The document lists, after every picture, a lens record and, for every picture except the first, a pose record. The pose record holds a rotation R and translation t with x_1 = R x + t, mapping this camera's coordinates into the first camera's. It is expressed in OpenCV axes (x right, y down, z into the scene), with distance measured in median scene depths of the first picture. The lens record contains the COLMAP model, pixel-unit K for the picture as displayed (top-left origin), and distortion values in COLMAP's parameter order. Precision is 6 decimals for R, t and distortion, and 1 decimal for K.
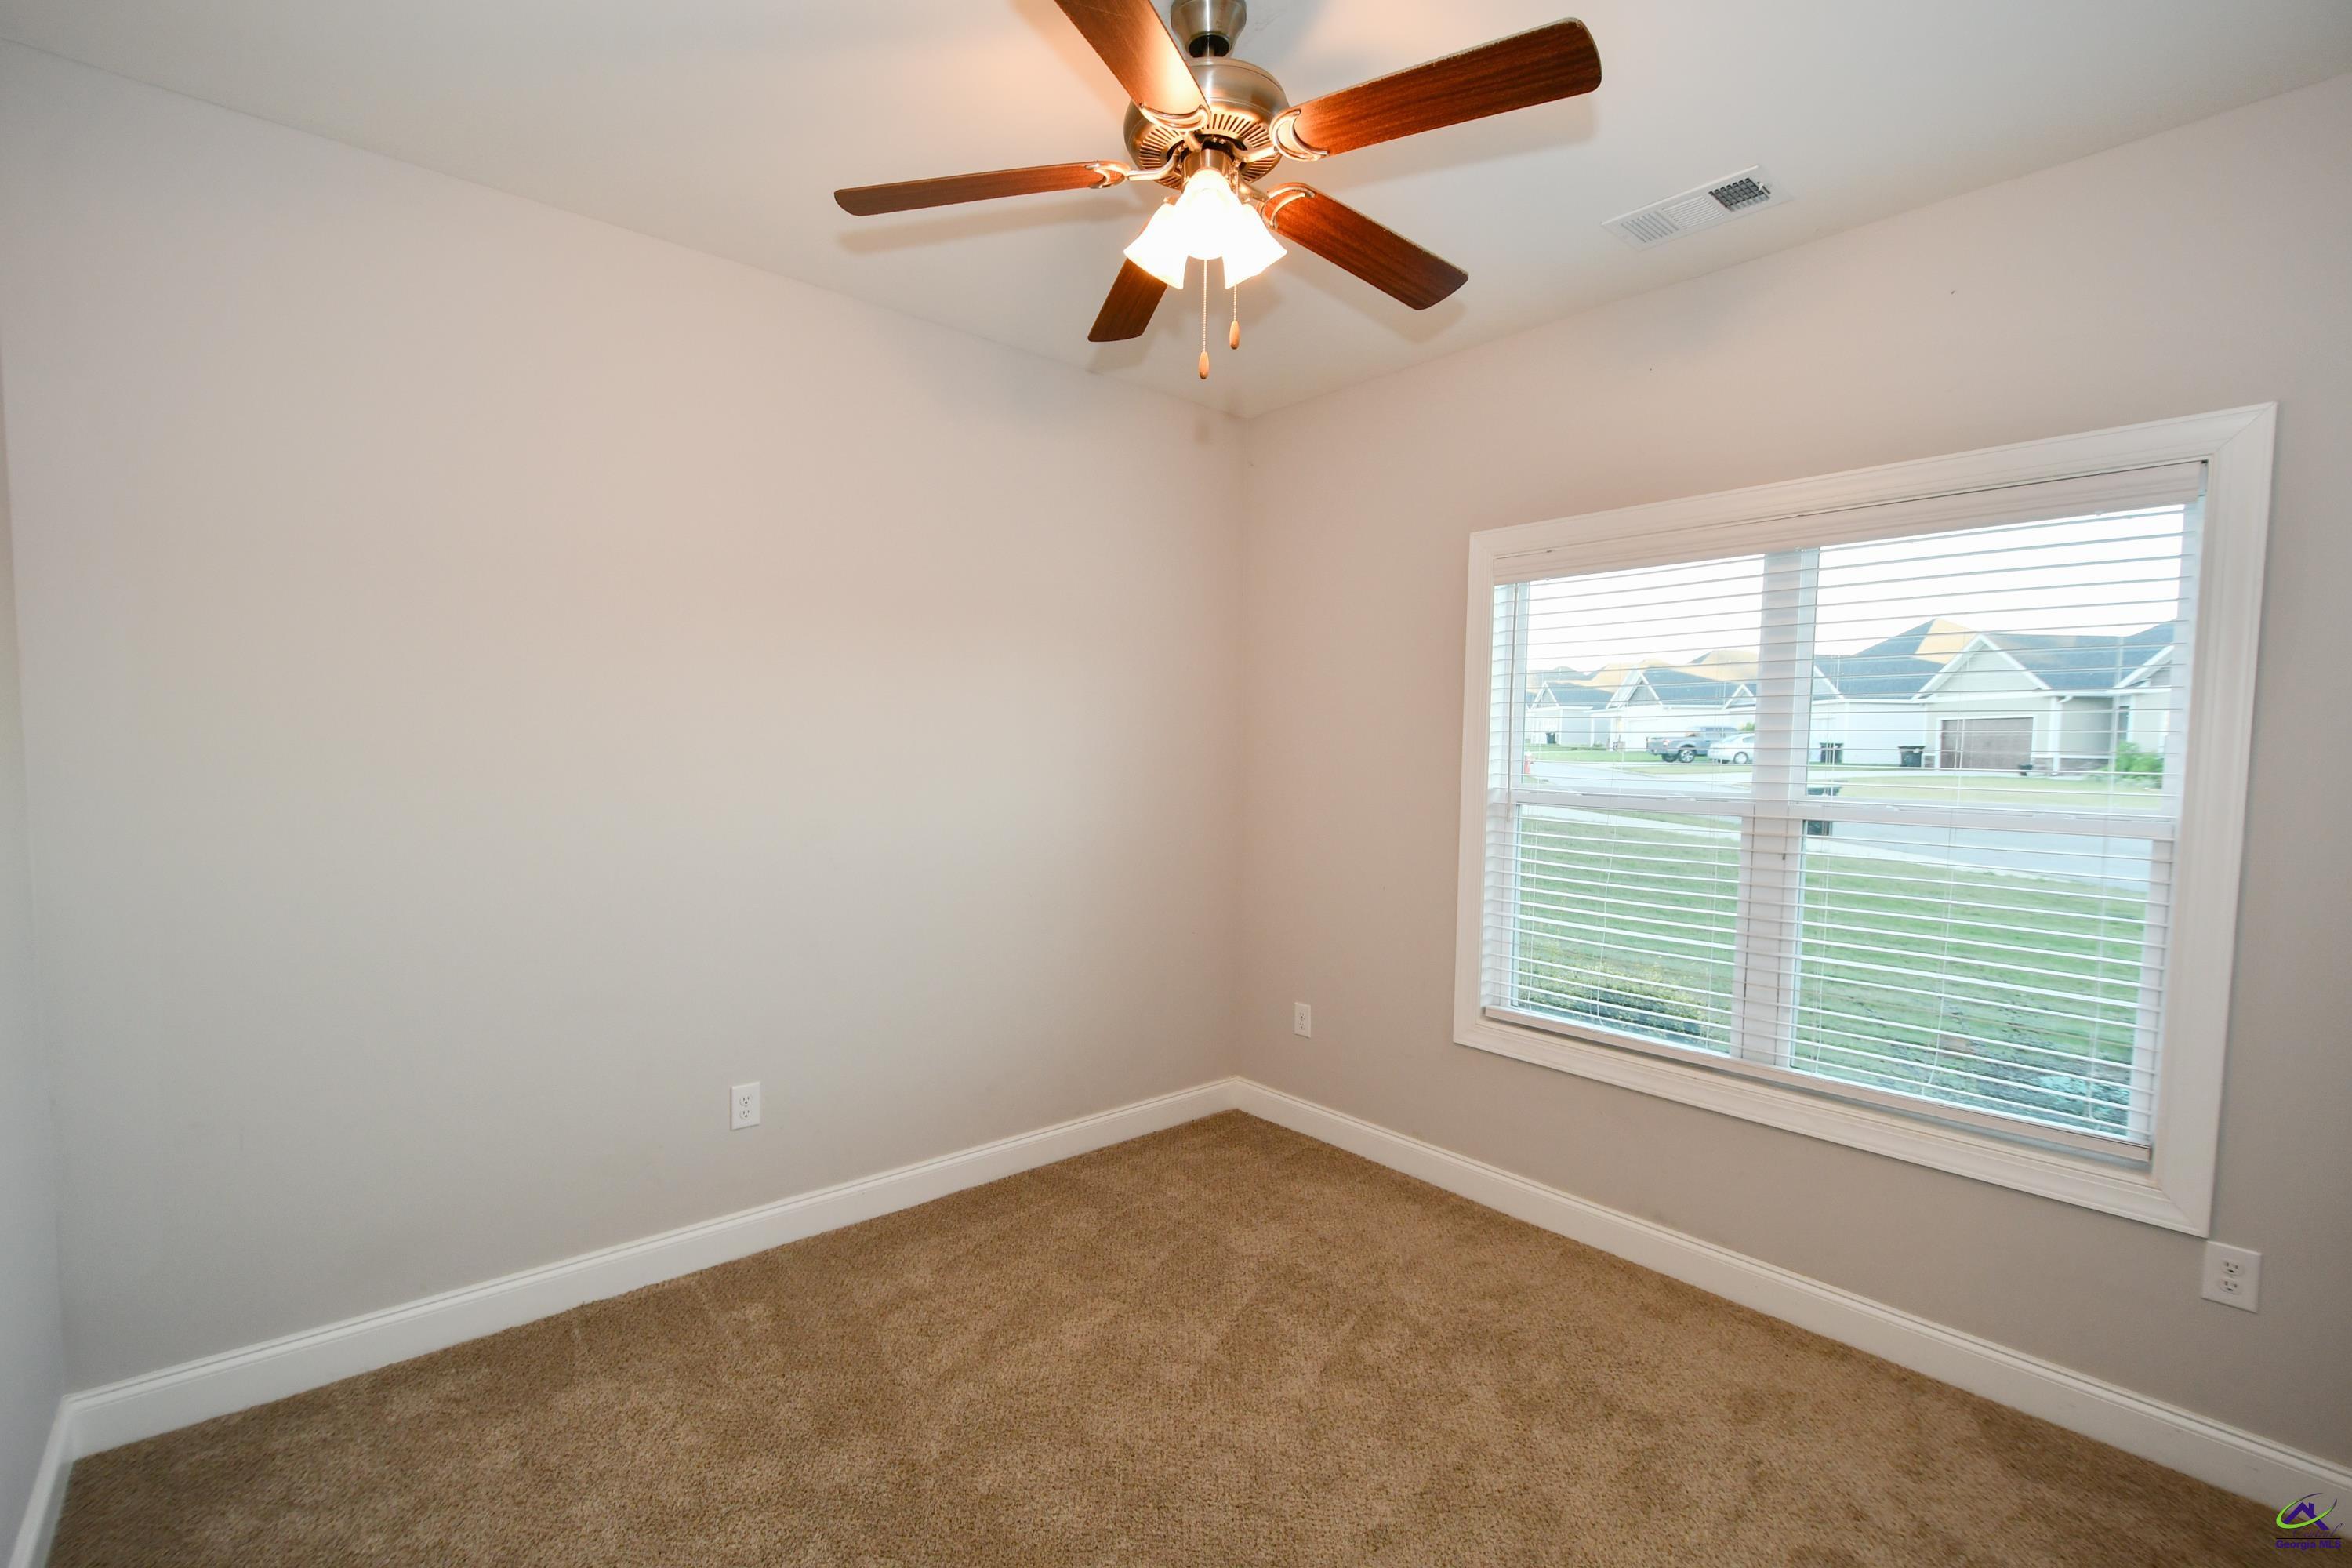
lens RADIAL K [[1046.4, 0, 1151.2], [0, 1046.4, 814.0], [0, 0, 1]] dist [0.010720, -0.010467]
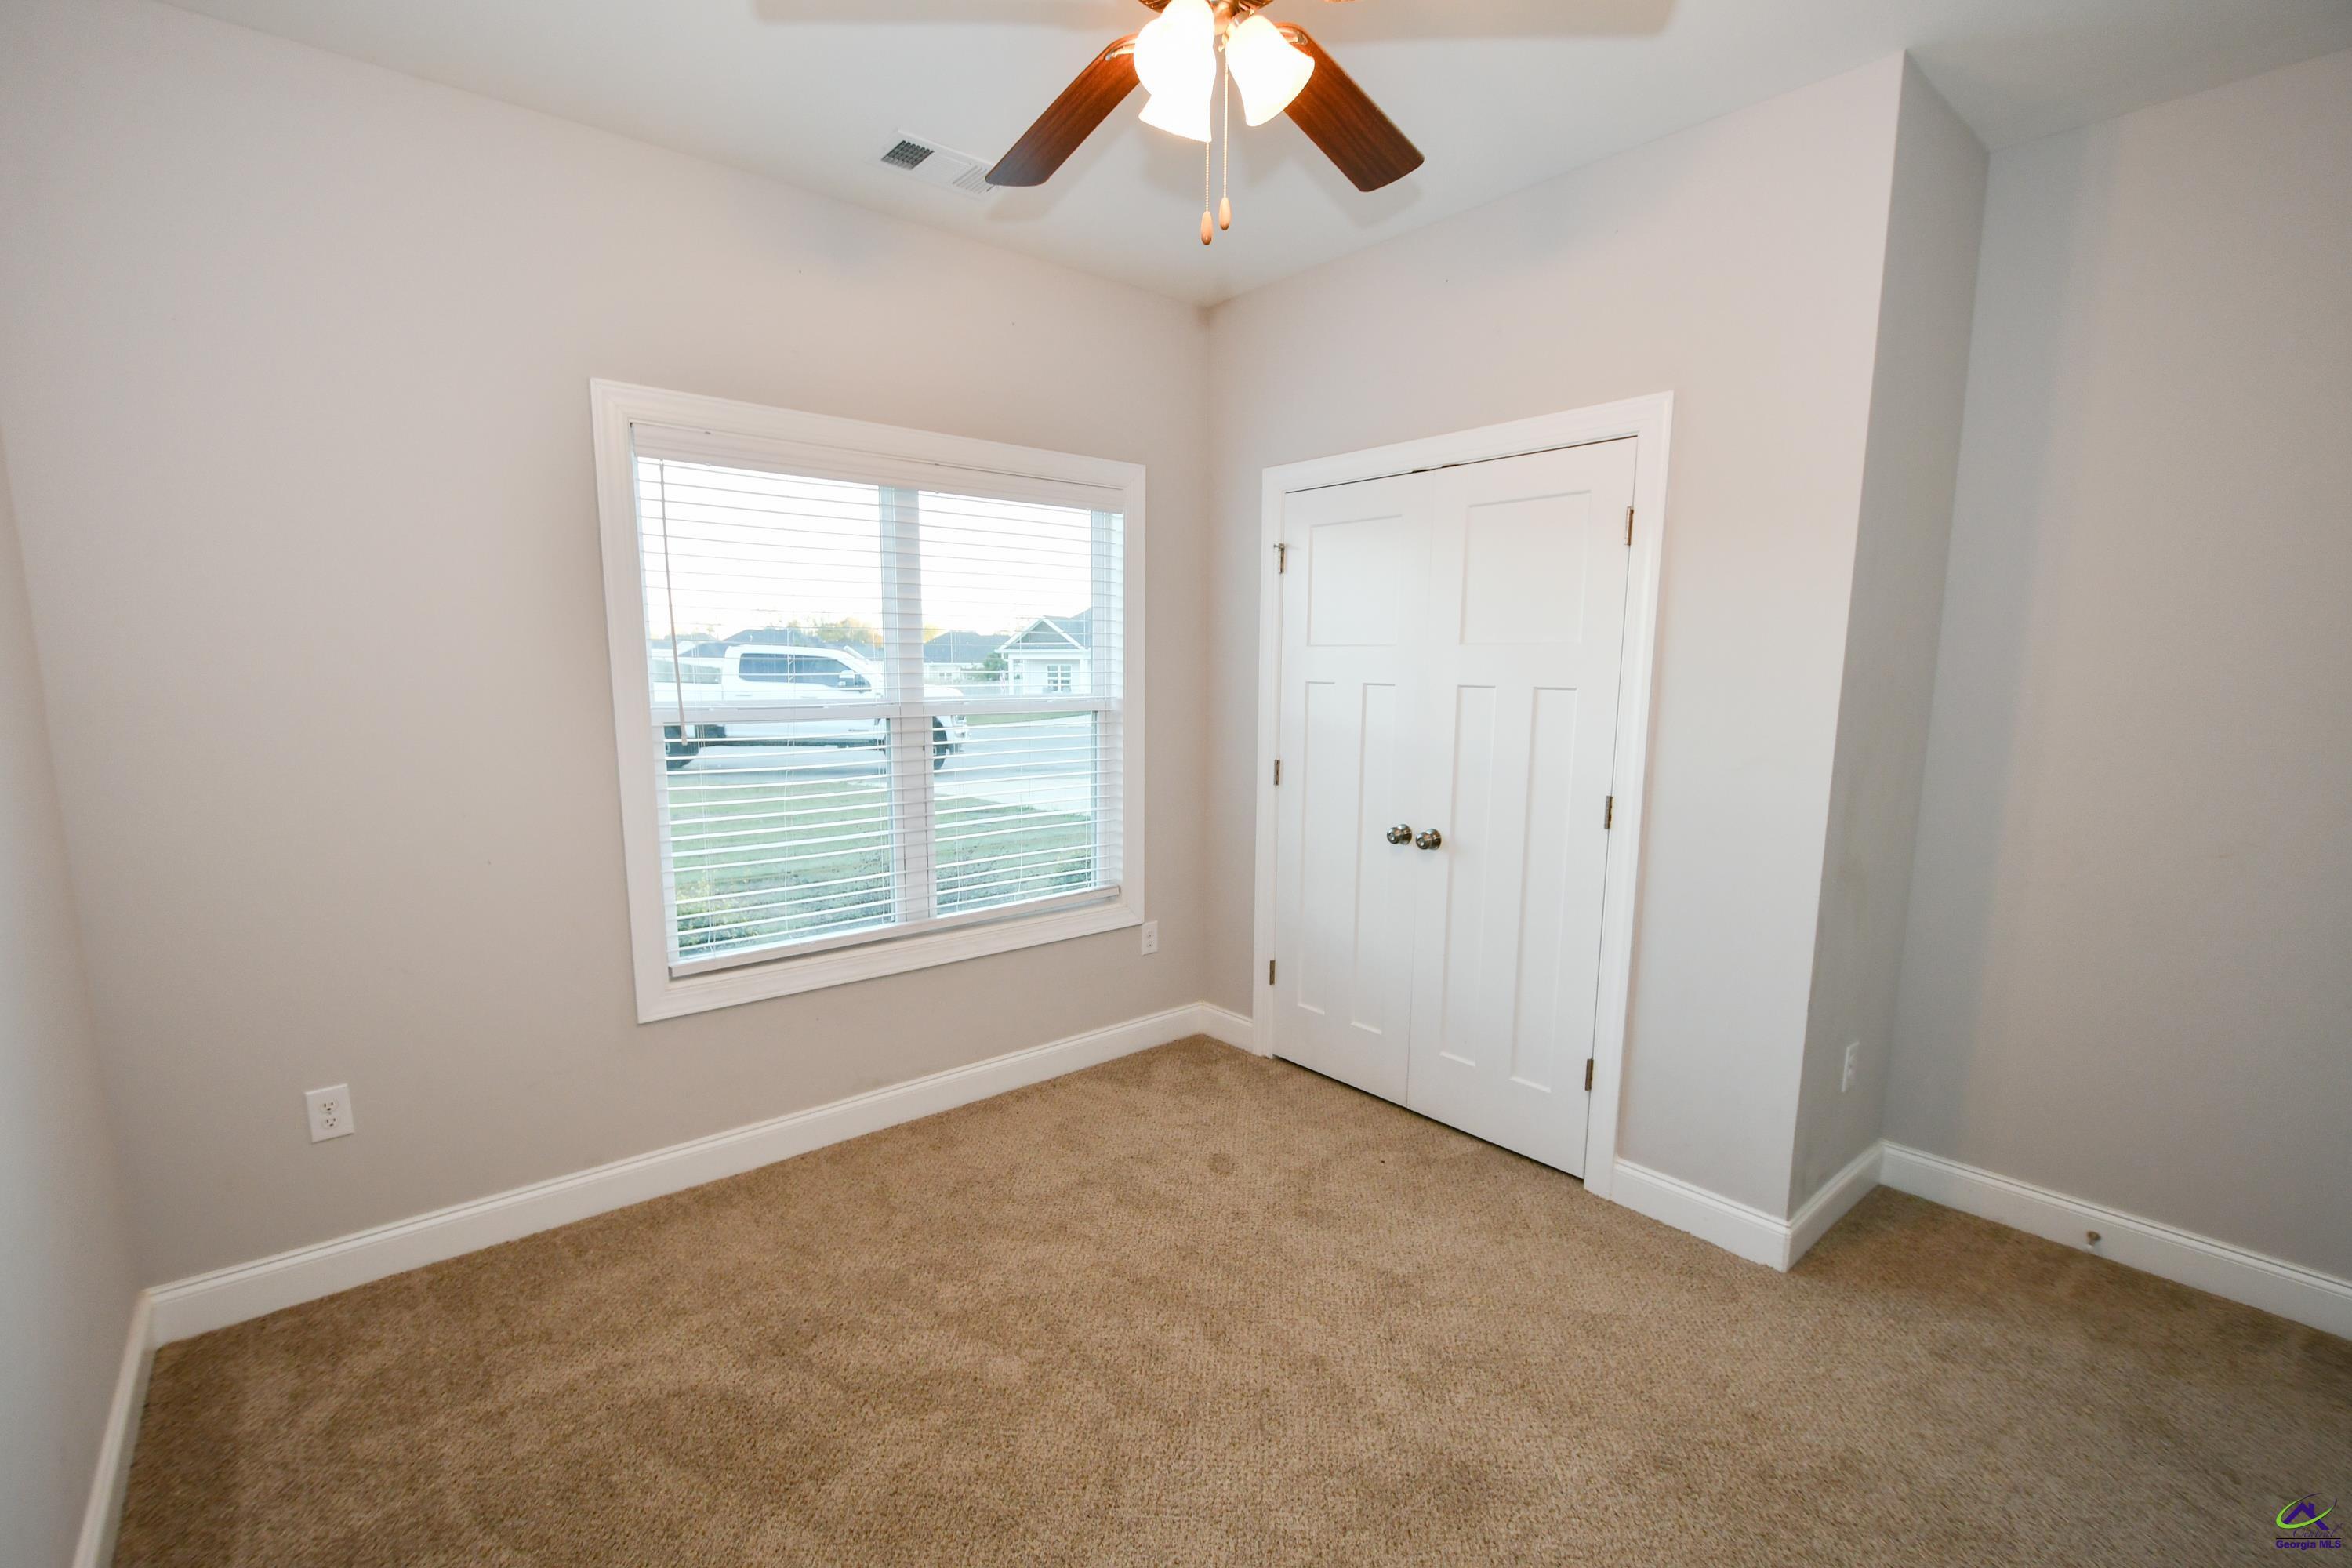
lens RADIAL K [[1046.4, 0, 1151.2], [0, 1046.4, 814.0], [0, 0, 1]] dist [0.010720, -0.010467]
pose [[-0.000868, -0.155558, 0.987826, -0.607692], [0.057802, 0.986167, 0.155348, -0.056969], [-0.998328, 0.057233, 0.008136, 0.727872]]
